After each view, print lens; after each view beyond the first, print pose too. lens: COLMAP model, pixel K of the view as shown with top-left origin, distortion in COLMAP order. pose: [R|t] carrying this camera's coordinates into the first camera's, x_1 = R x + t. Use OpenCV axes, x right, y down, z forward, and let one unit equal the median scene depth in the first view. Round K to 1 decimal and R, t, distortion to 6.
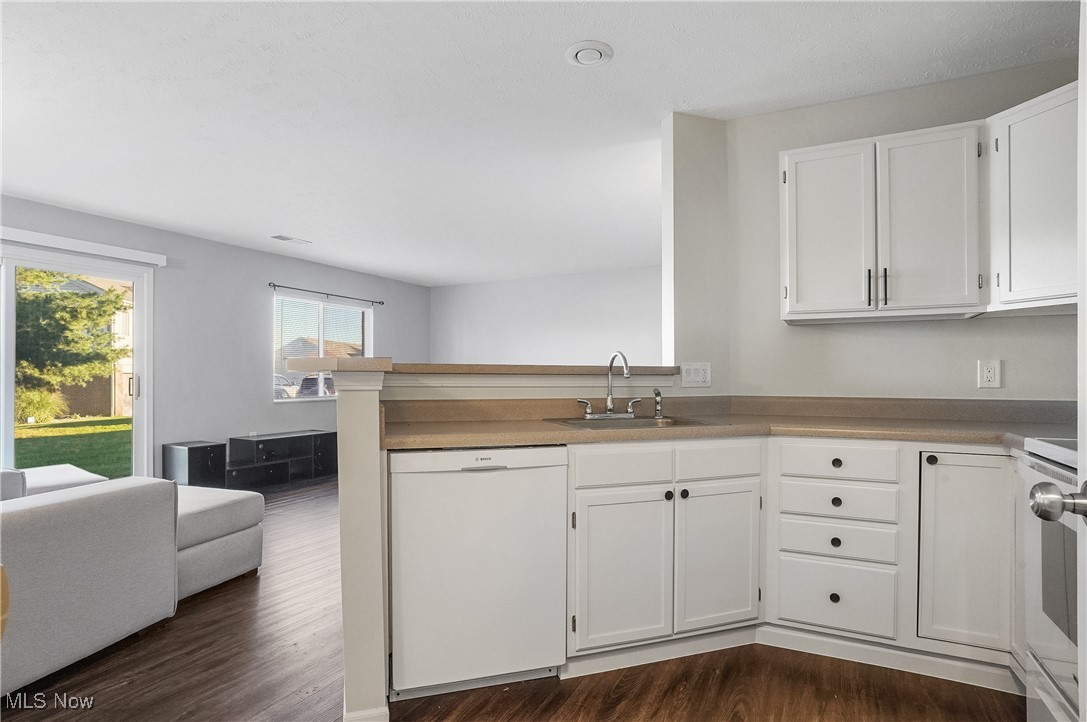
lens RADIAL K [[569.1, 0, 539.1], [0, 569.1, 364.9], [0, 0, 1]] dist [-0.078637, 0.043303]
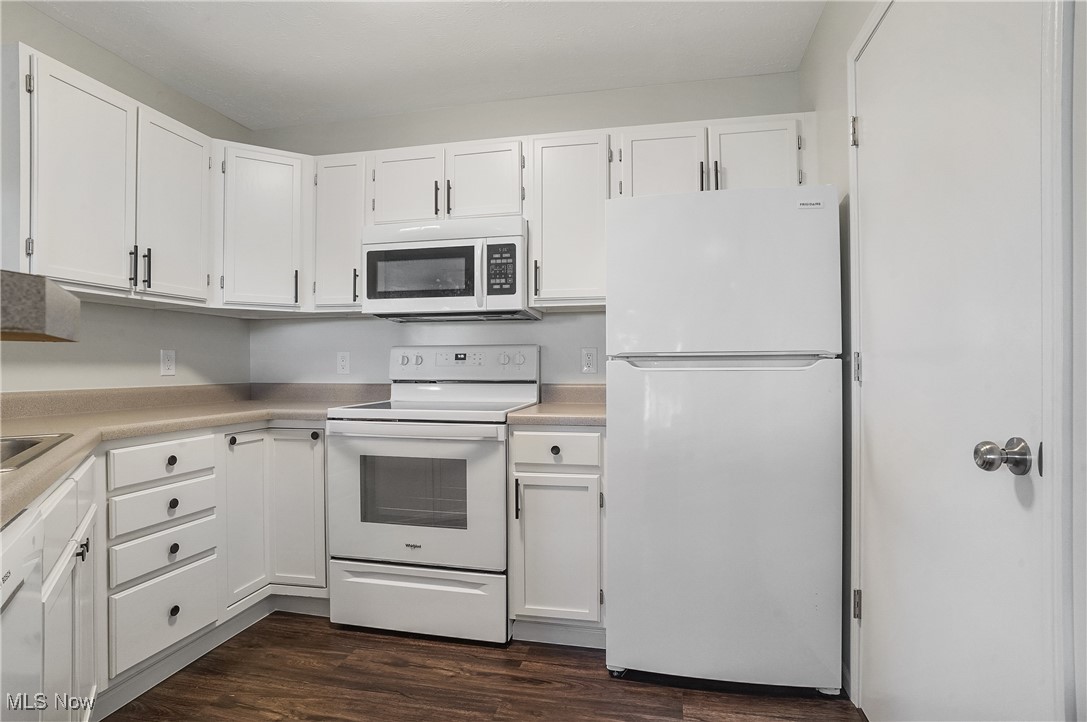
lens RADIAL K [[569.1, 0, 539.1], [0, 569.1, 364.9], [0, 0, 1]] dist [-0.078637, 0.043303]
pose [[-0.264902, 0.001942, 0.964273, -0.480692], [-0.014119, 0.999883, -0.005892, 0.017513], [-0.964172, -0.015175, -0.264844, 0.667011]]
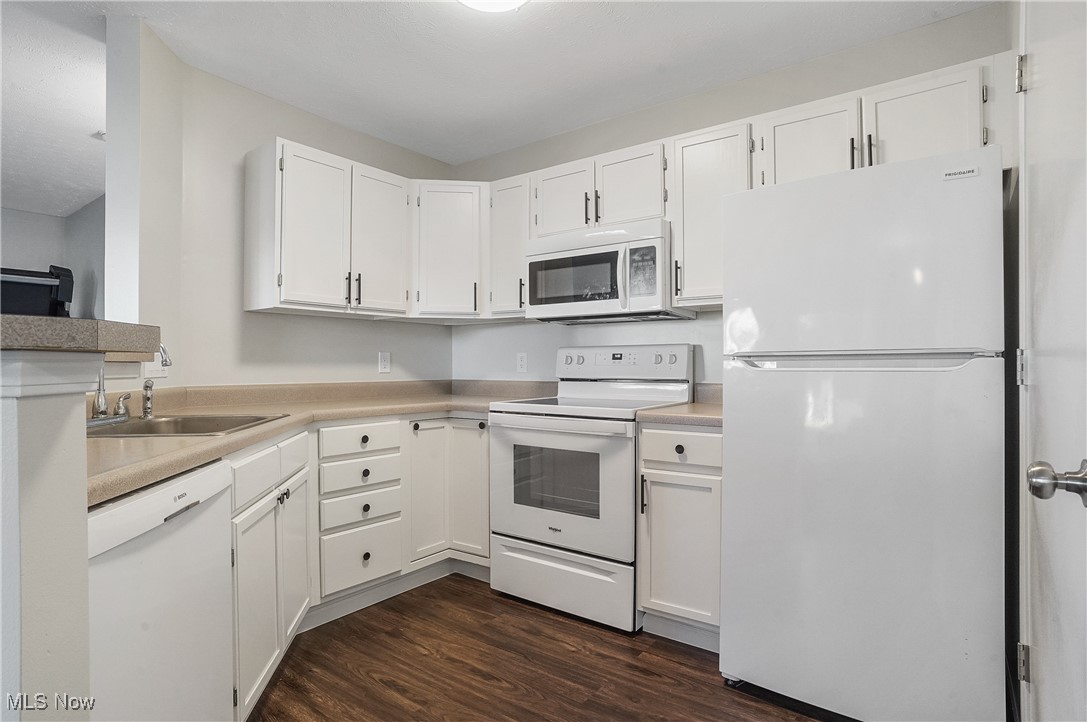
lens RADIAL K [[569.1, 0, 539.1], [0, 569.1, 364.9], [0, 0, 1]] dist [-0.078637, 0.043303]
pose [[0.162916, -0.000387, 0.986640, -0.553872], [-0.014752, 0.999887, 0.002829, 0.012721], [-0.986530, -0.015016, 0.162892, 0.457509]]
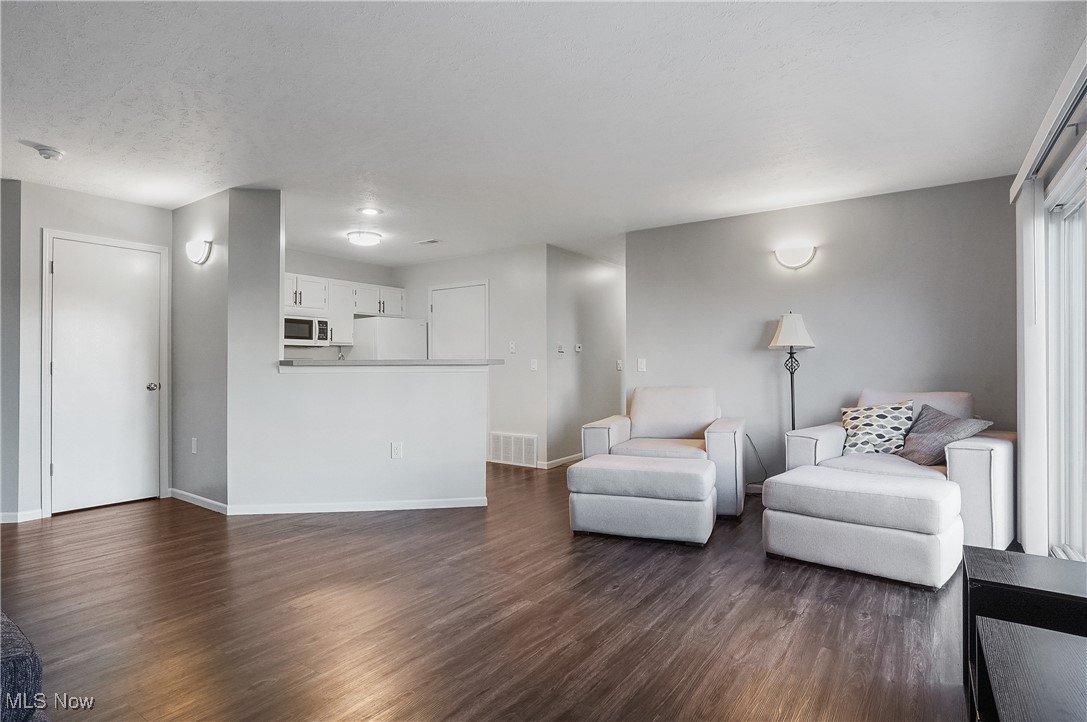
lens RADIAL K [[569.1, 0, 539.1], [0, 569.1, 364.9], [0, 0, 1]] dist [-0.078637, 0.043303]
pose [[-0.992369, 0.000643, 0.123305, -0.859694], [-0.001696, 0.999821, -0.018866, 0.055294], [-0.123295, -0.018932, -0.992189, 3.253045]]
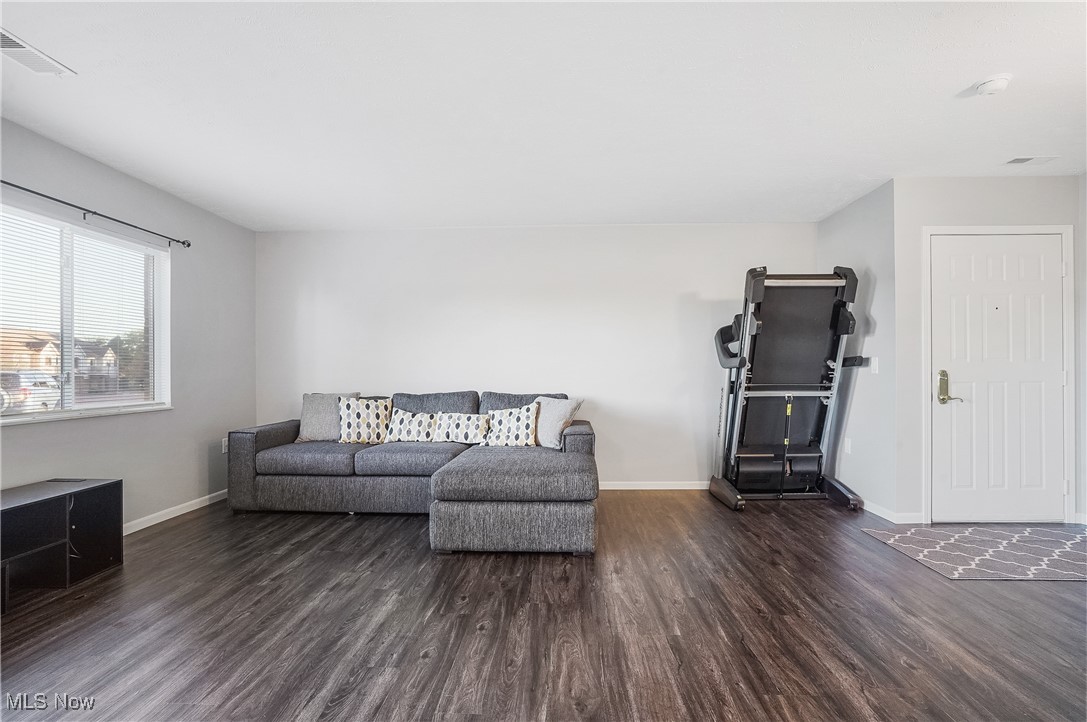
lens RADIAL K [[566.3, 0, 540.5], [0, 566.3, 368.6], [0, 0, 1]] dist [-0.081758, 0.044619]
pose [[0.902541, -0.003262, 0.430593, -0.678366], [-0.002158, 0.999924, 0.012099, 0.026469], [-0.430600, -0.011849, 0.902465, 1.197211]]
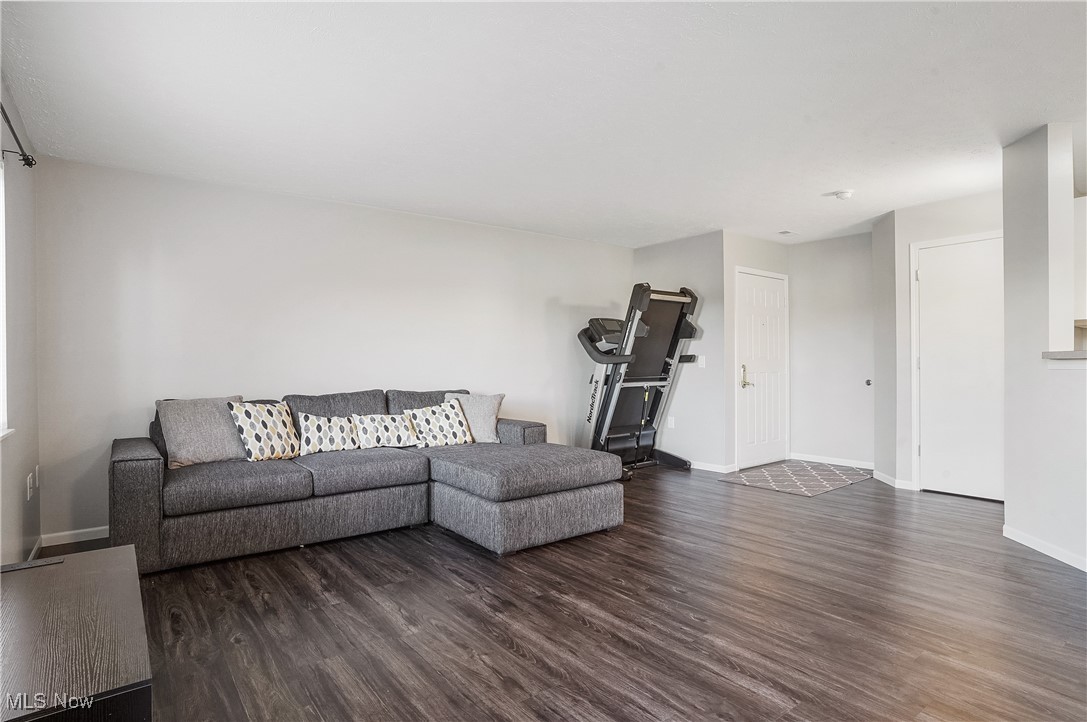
lens RADIAL K [[569.1, 0, 539.1], [0, 569.1, 364.9], [0, 0, 1]] dist [-0.078637, 0.043303]
pose [[0.420305, -0.003878, 0.907375, -1.595959], [-0.006615, 0.999951, 0.007337, 0.036807], [-0.907359, -0.009086, 0.420259, 2.012988]]
